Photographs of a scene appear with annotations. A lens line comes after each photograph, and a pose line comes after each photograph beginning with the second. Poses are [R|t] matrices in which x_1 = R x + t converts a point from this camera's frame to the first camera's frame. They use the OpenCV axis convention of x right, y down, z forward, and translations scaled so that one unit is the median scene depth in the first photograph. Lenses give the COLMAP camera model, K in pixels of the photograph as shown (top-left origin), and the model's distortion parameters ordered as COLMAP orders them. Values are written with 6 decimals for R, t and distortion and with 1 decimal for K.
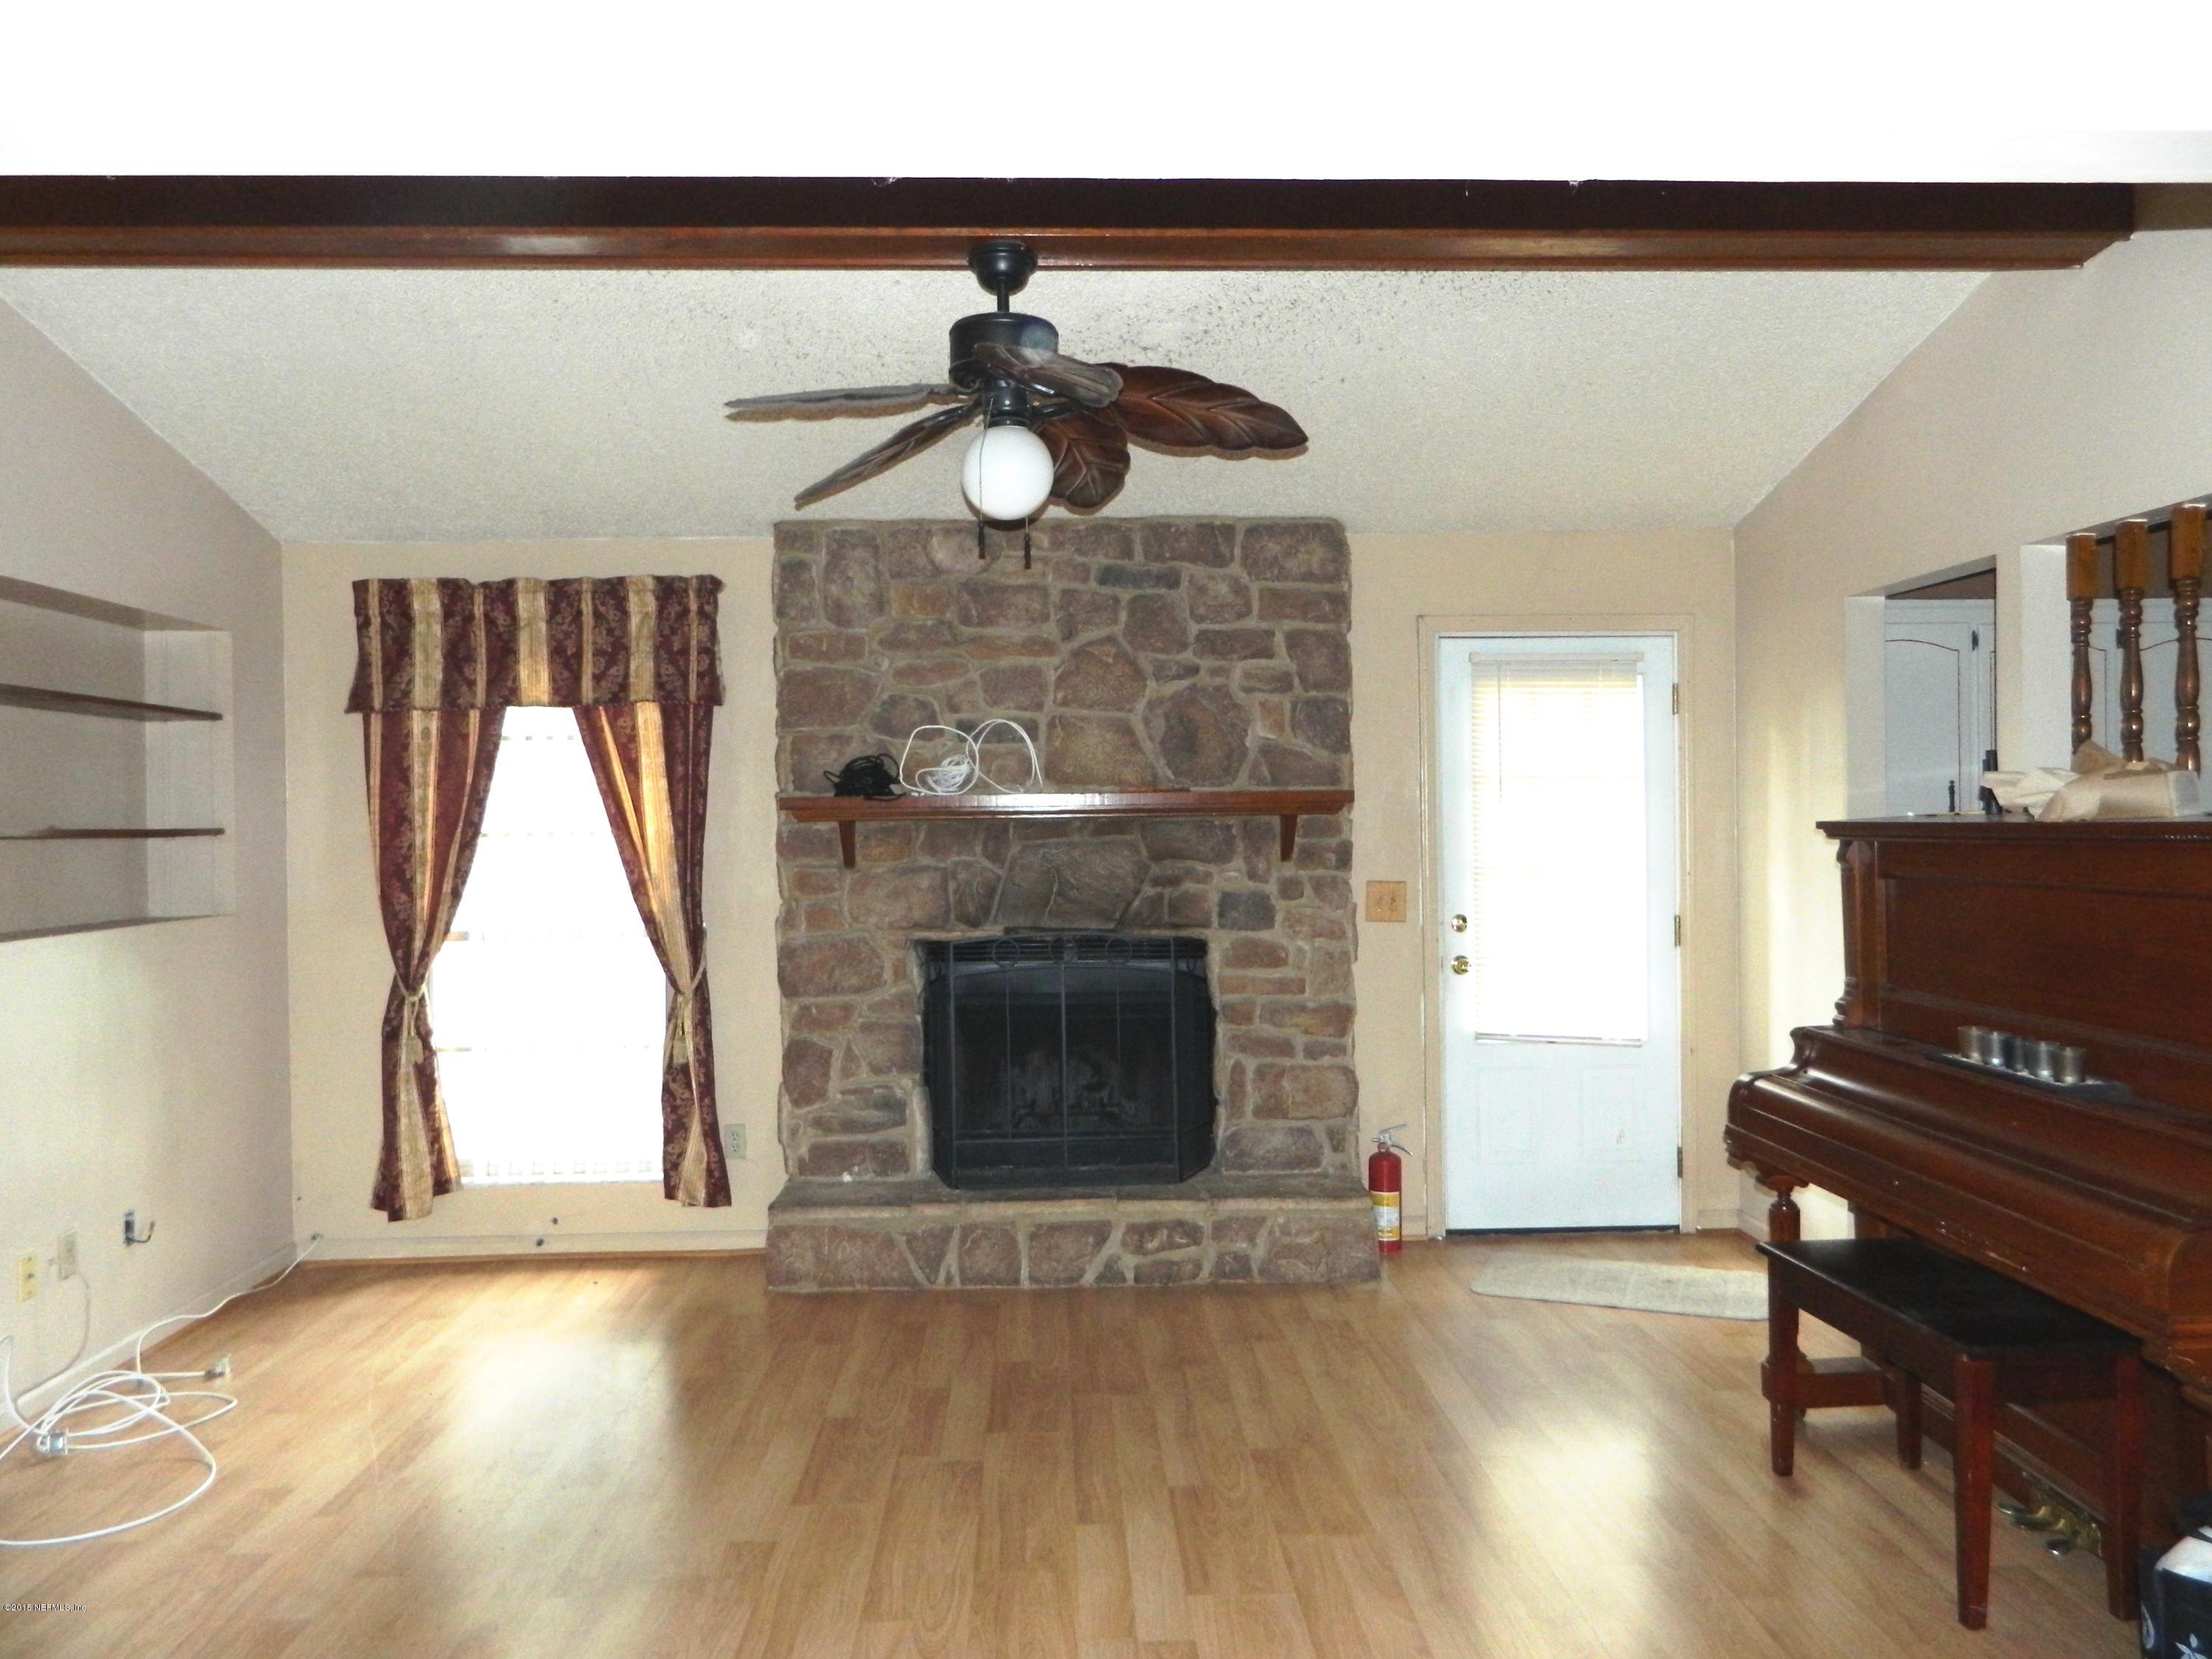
lens RADIAL K [[1622.7, 0, 1106.0], [0, 1622.7, 829.5], [0, 0, 1]] dist [-0.003869, -0.007879]
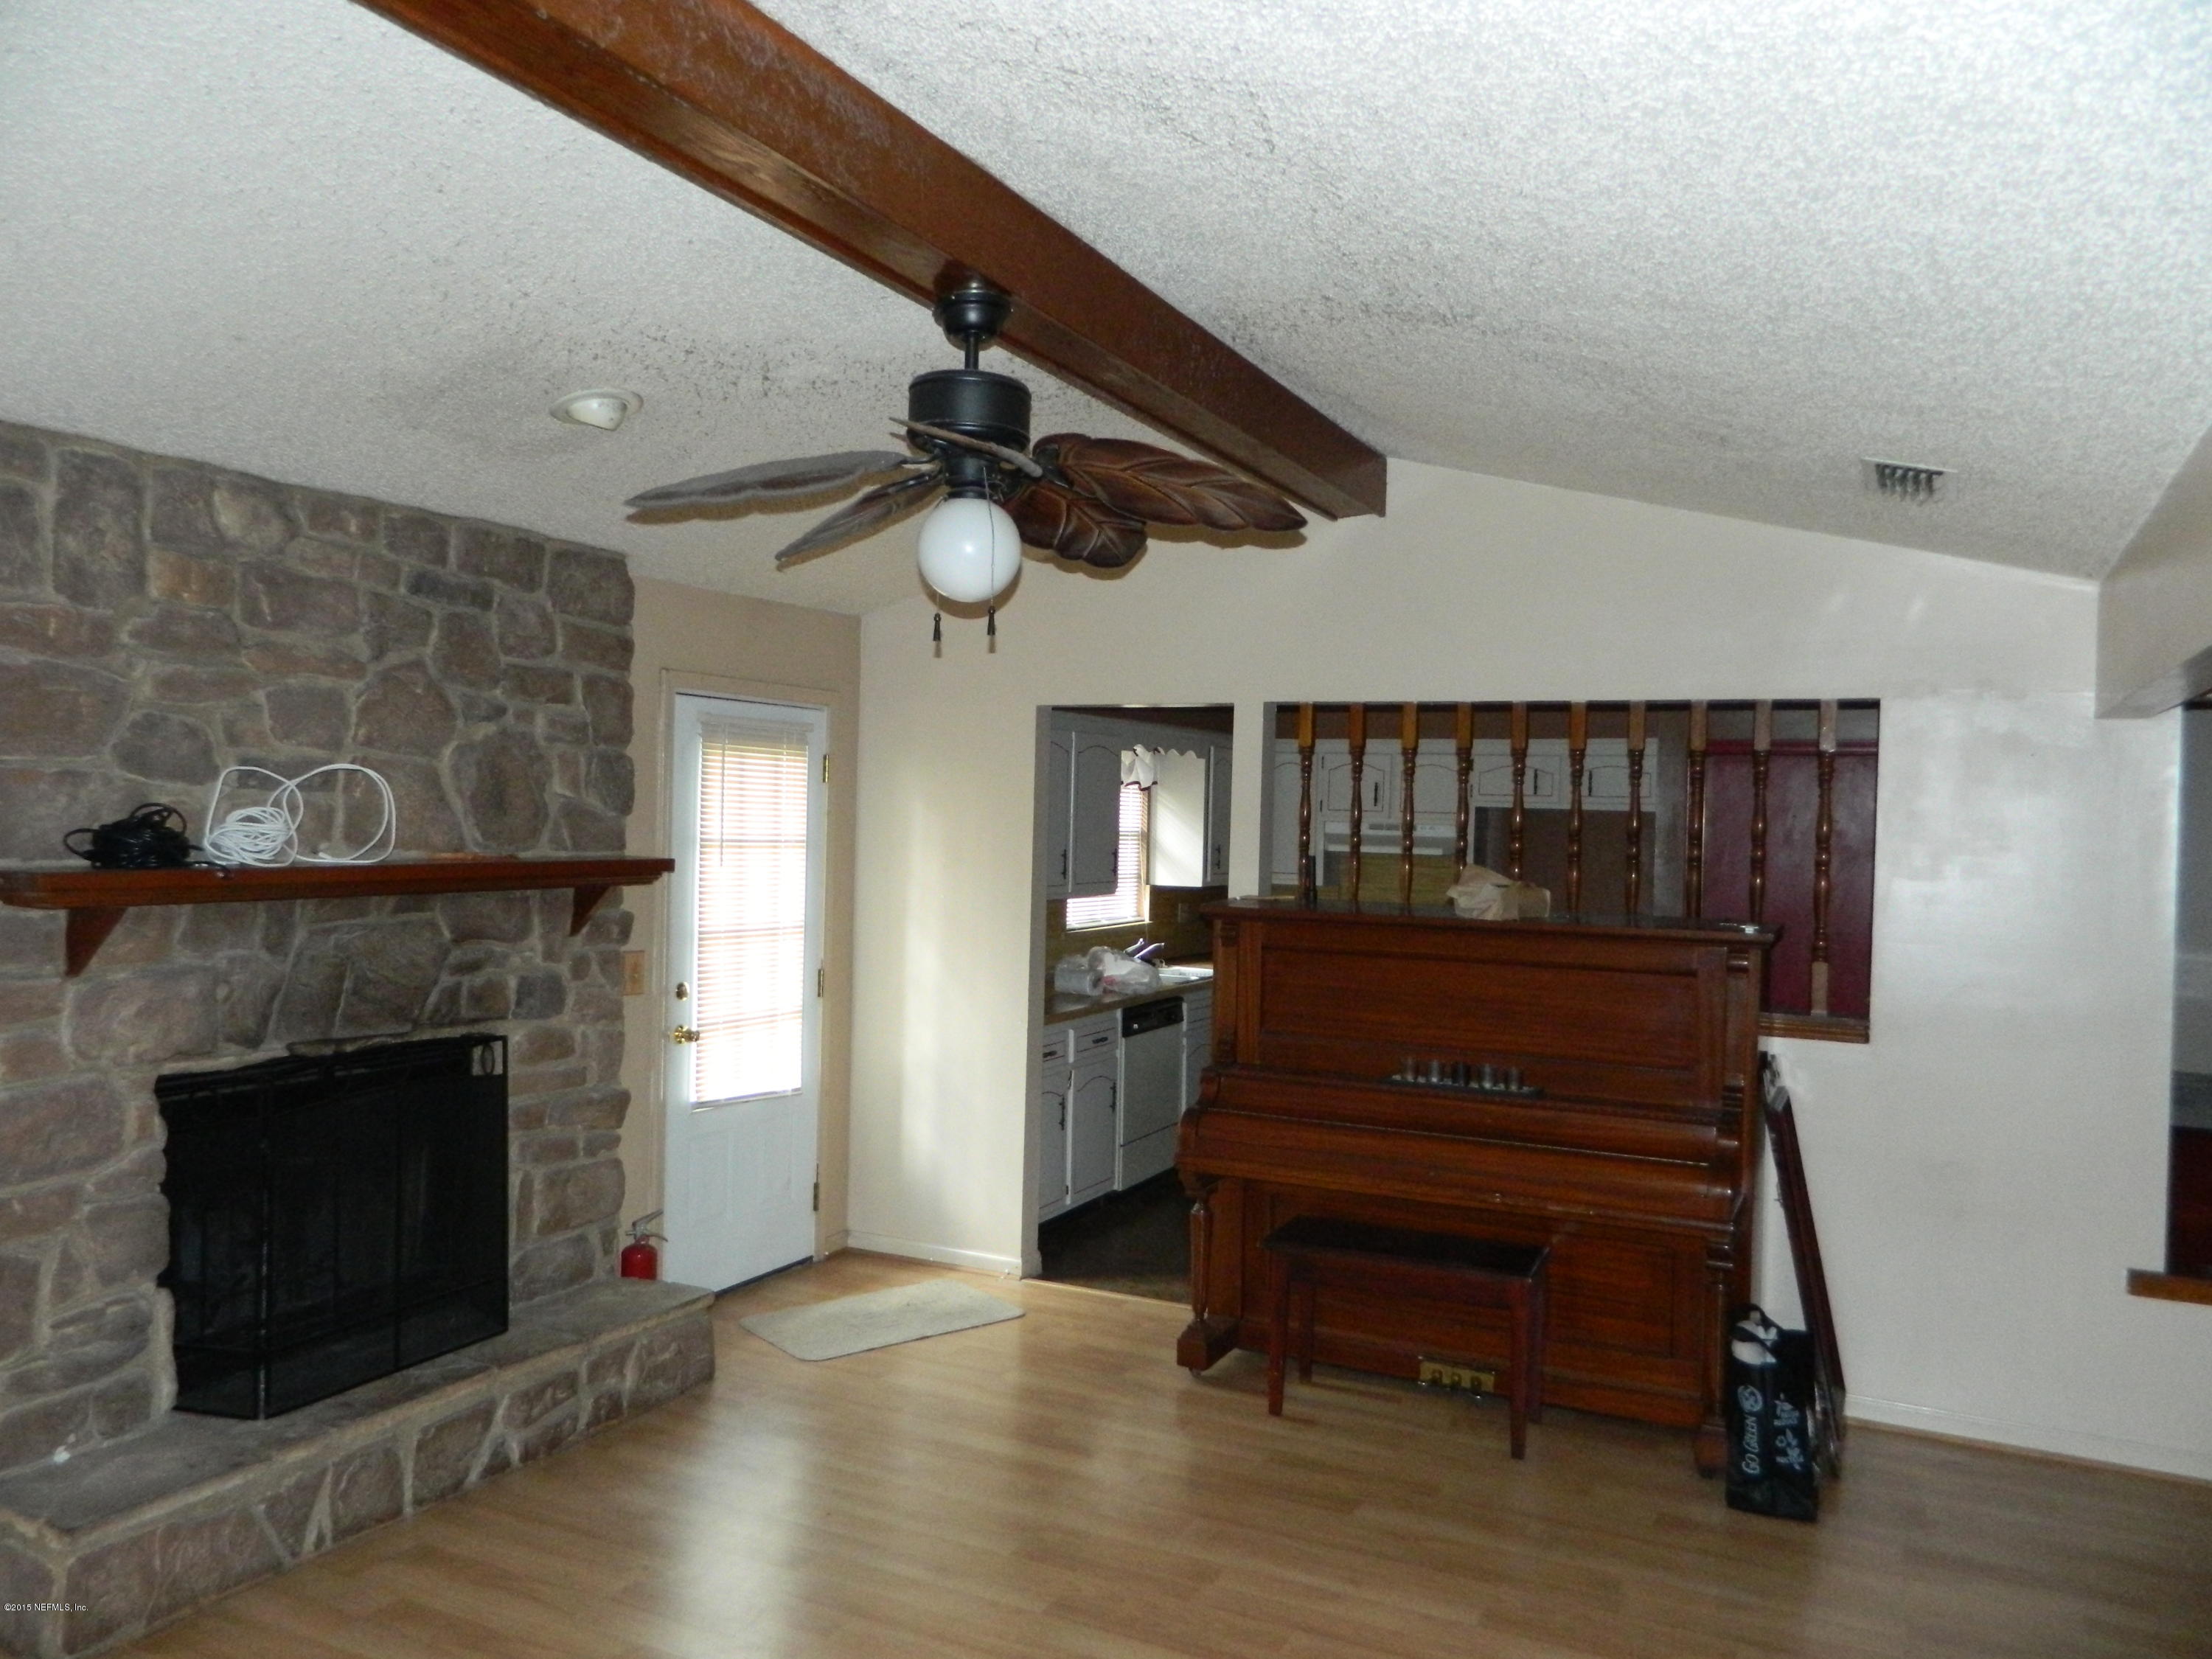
lens RADIAL K [[1622.7, 0, 1106.0], [0, 1622.7, 829.5], [0, 0, 1]] dist [-0.003869, -0.007879]
pose [[0.477668, 0.014736, 0.878417, -0.528397], [-0.024943, 0.999684, -0.003206, -0.042908], [-0.878186, -0.020379, 0.477885, 0.331093]]
